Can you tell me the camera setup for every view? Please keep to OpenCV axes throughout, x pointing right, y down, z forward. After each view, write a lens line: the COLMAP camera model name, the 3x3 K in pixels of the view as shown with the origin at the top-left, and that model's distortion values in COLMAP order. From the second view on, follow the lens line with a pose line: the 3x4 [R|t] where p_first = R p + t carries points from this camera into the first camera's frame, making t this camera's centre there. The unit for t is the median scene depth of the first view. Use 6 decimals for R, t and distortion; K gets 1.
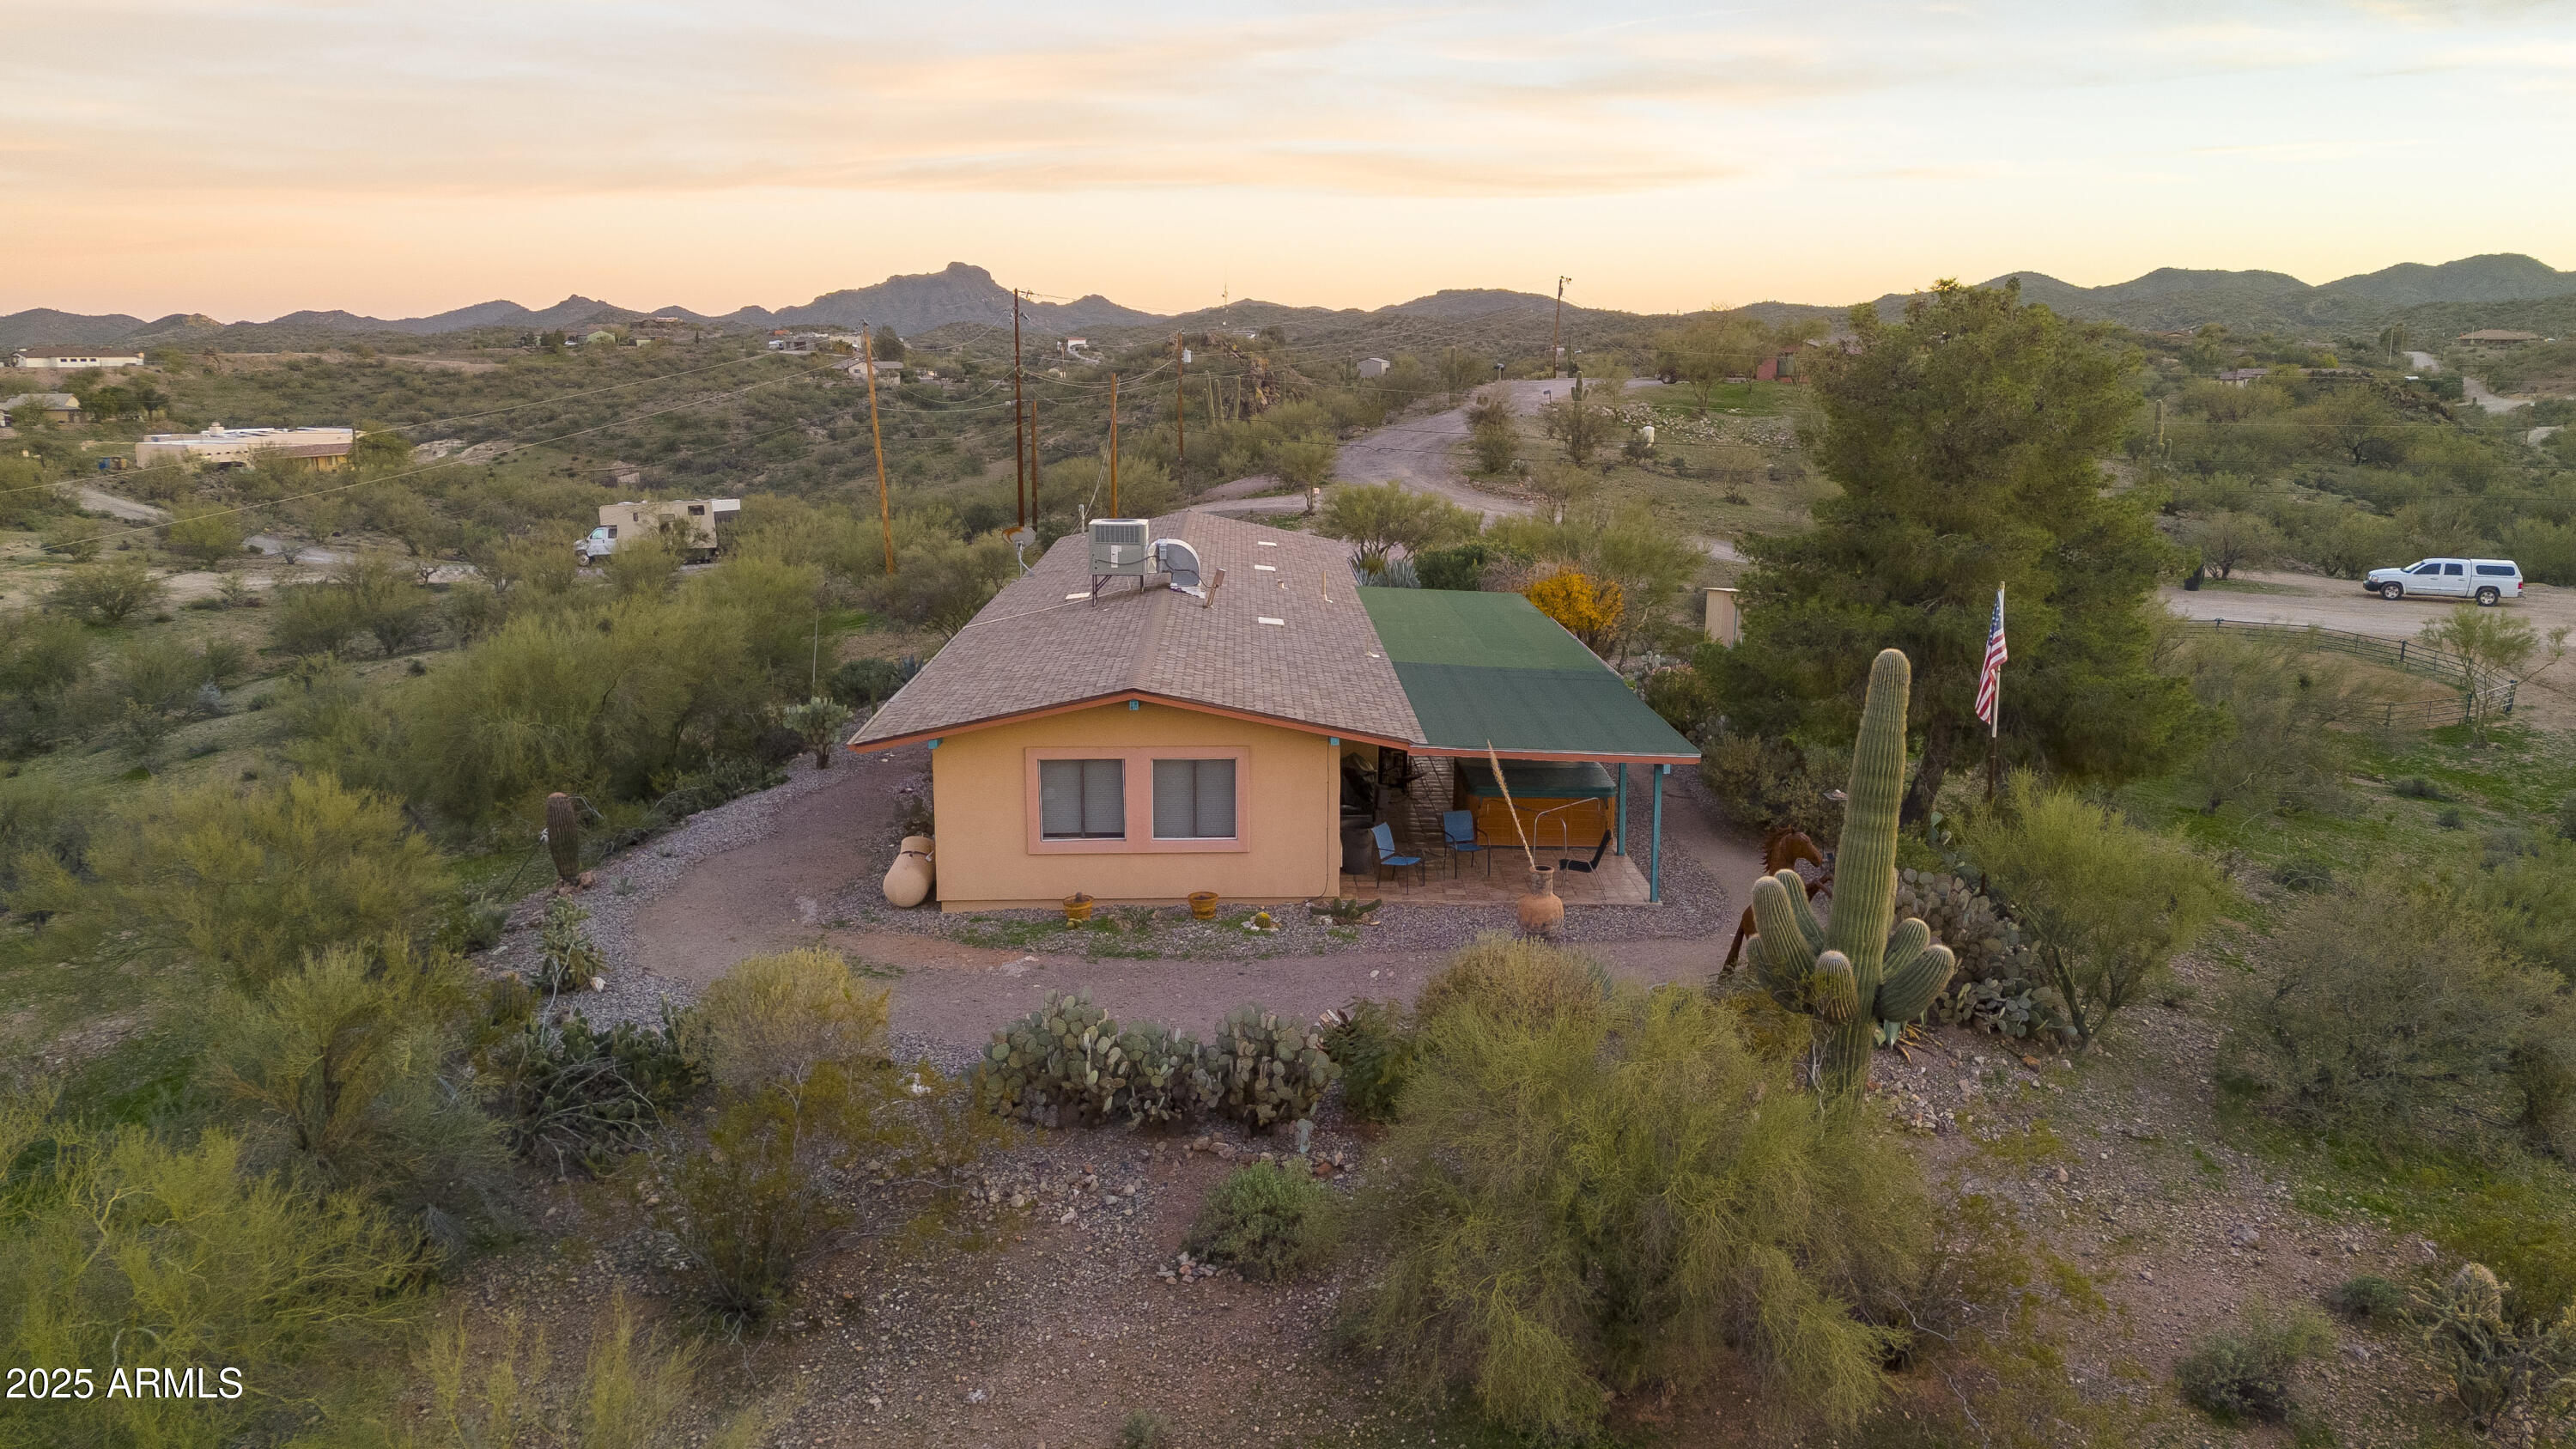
lens RADIAL K [[1890.5, 0, 1281.9], [0, 1890.5, 727.7], [0, 0, 1]] dist [0.083709, -0.083543]
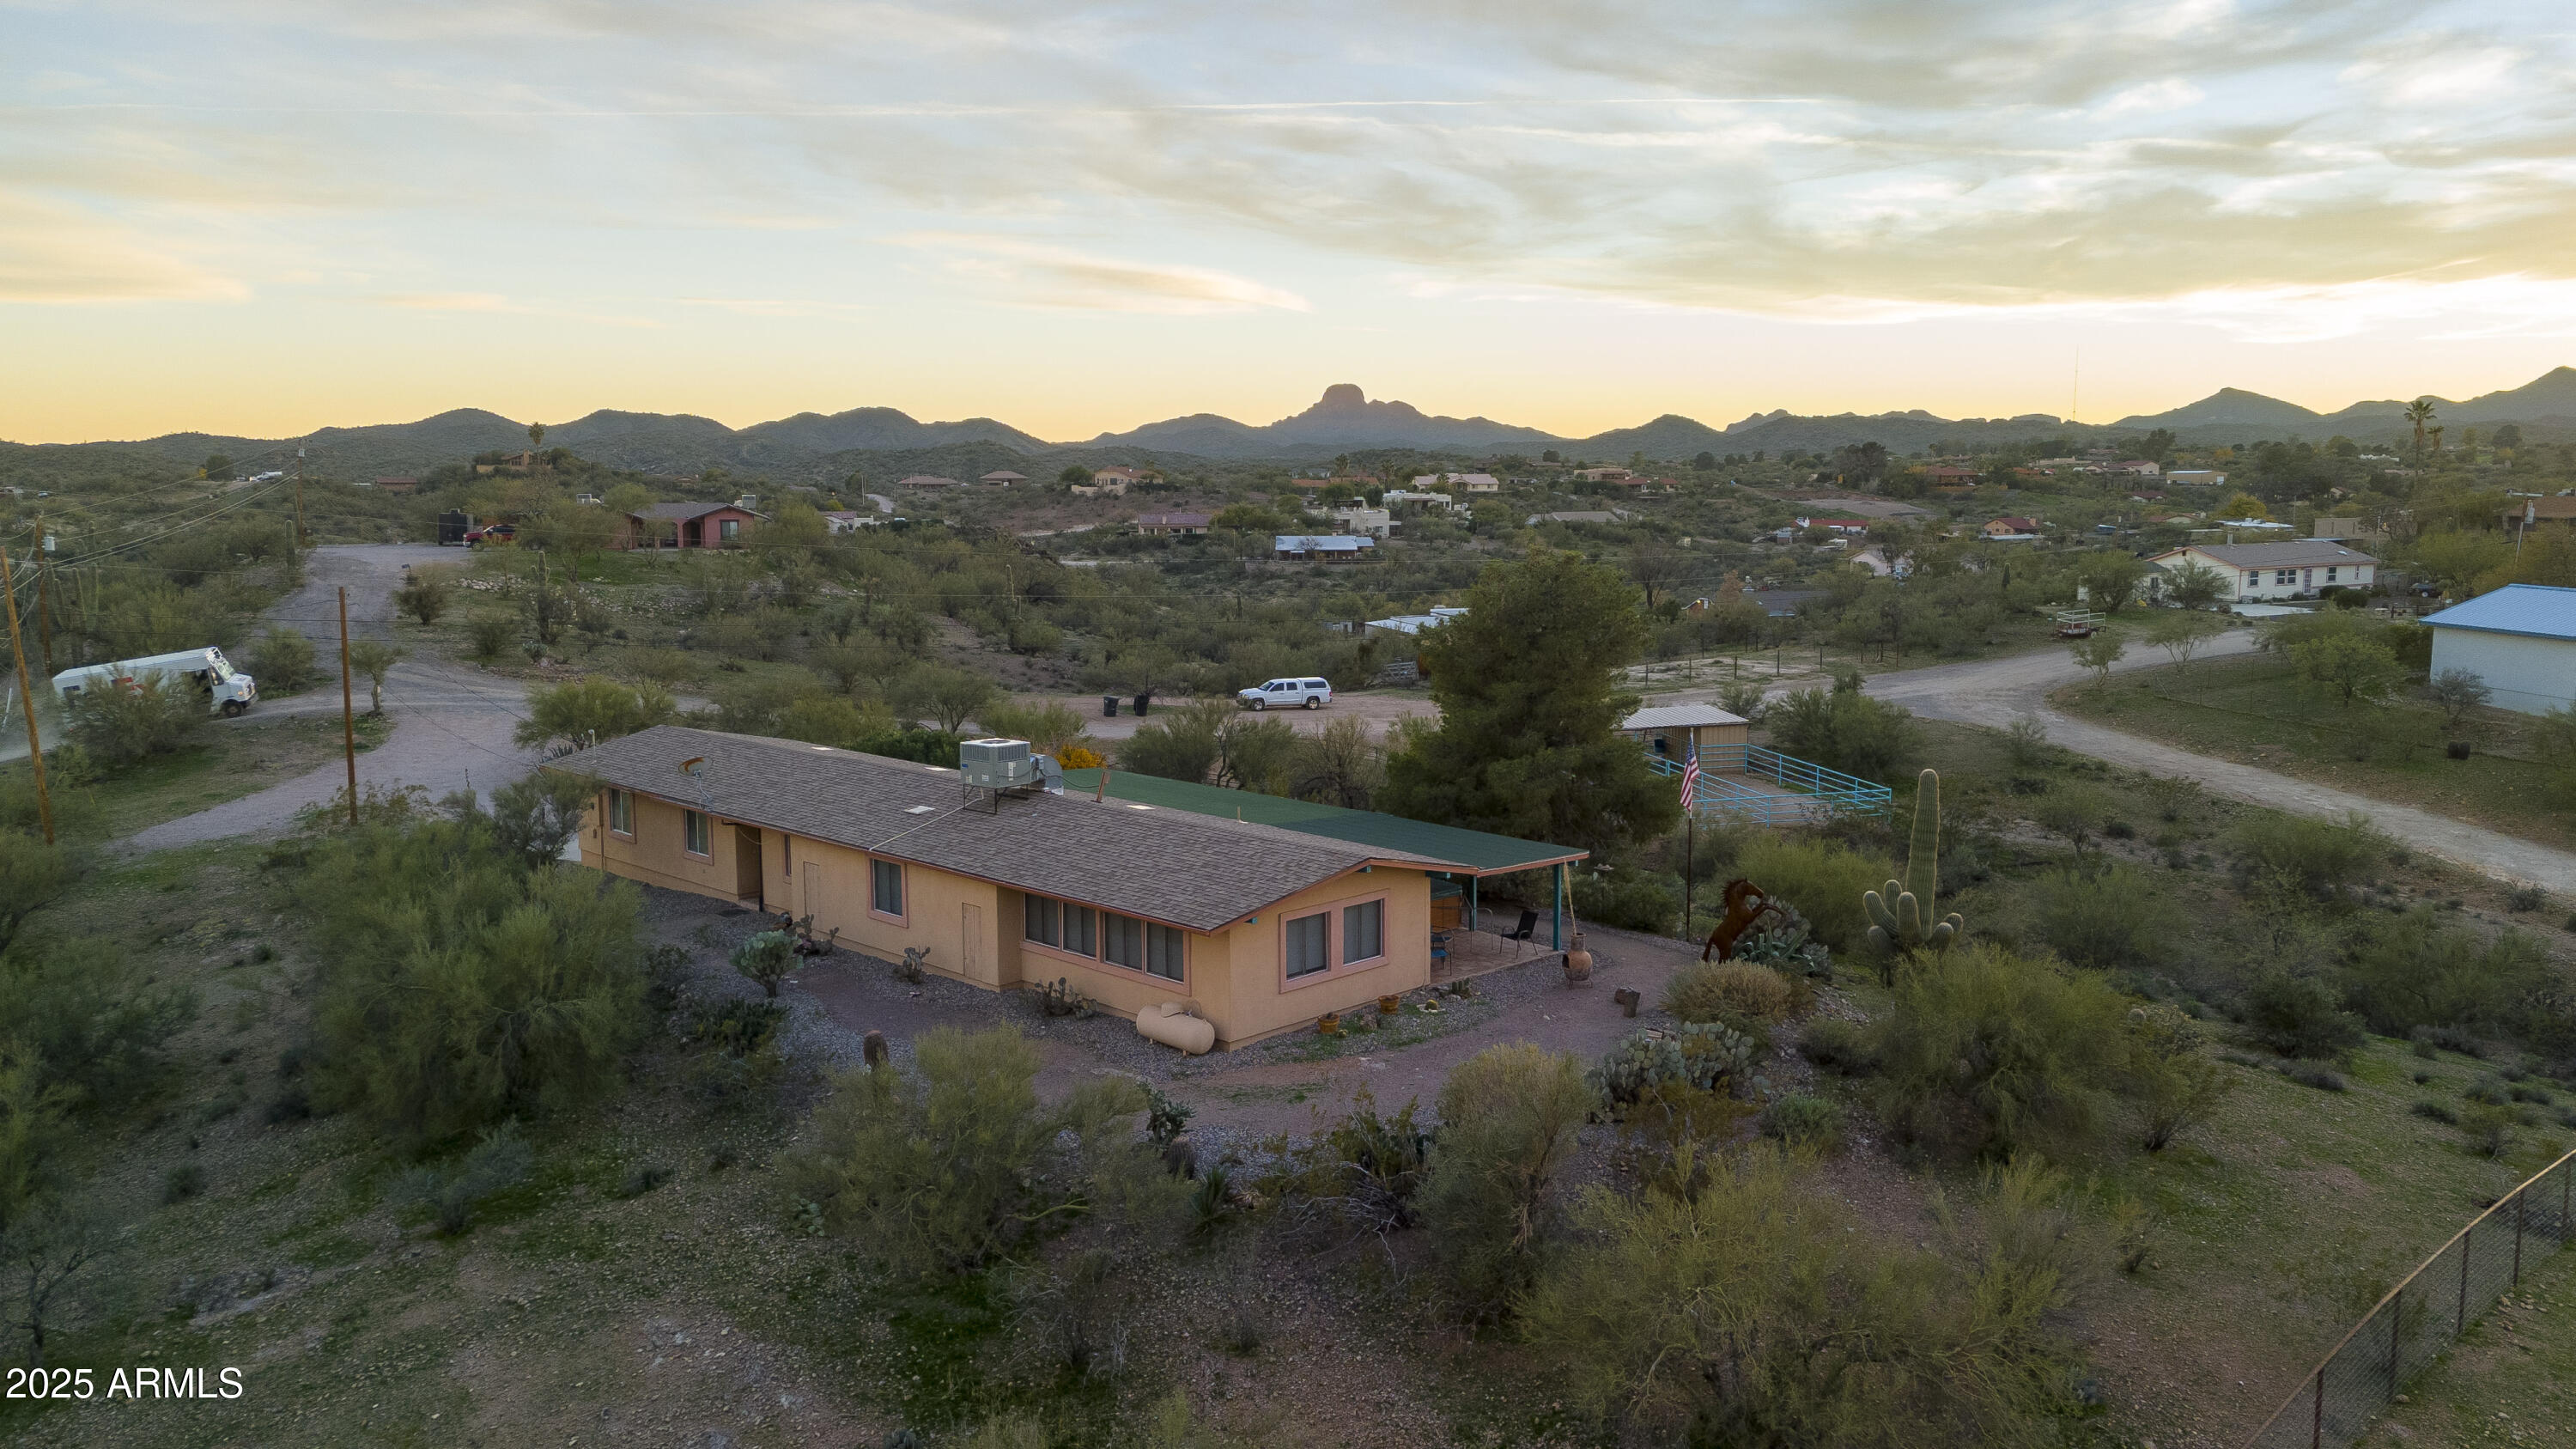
lens RADIAL K [[1890.5, 0, 1281.9], [0, 1890.5, 727.7], [0, 0, 1]] dist [0.083709, -0.083543]
pose [[0.722998, -0.093505, 0.684492, -0.343375], [0.140118, 0.990053, -0.012754, -0.034348], [-0.676491, 0.105130, 0.728908, -0.004558]]
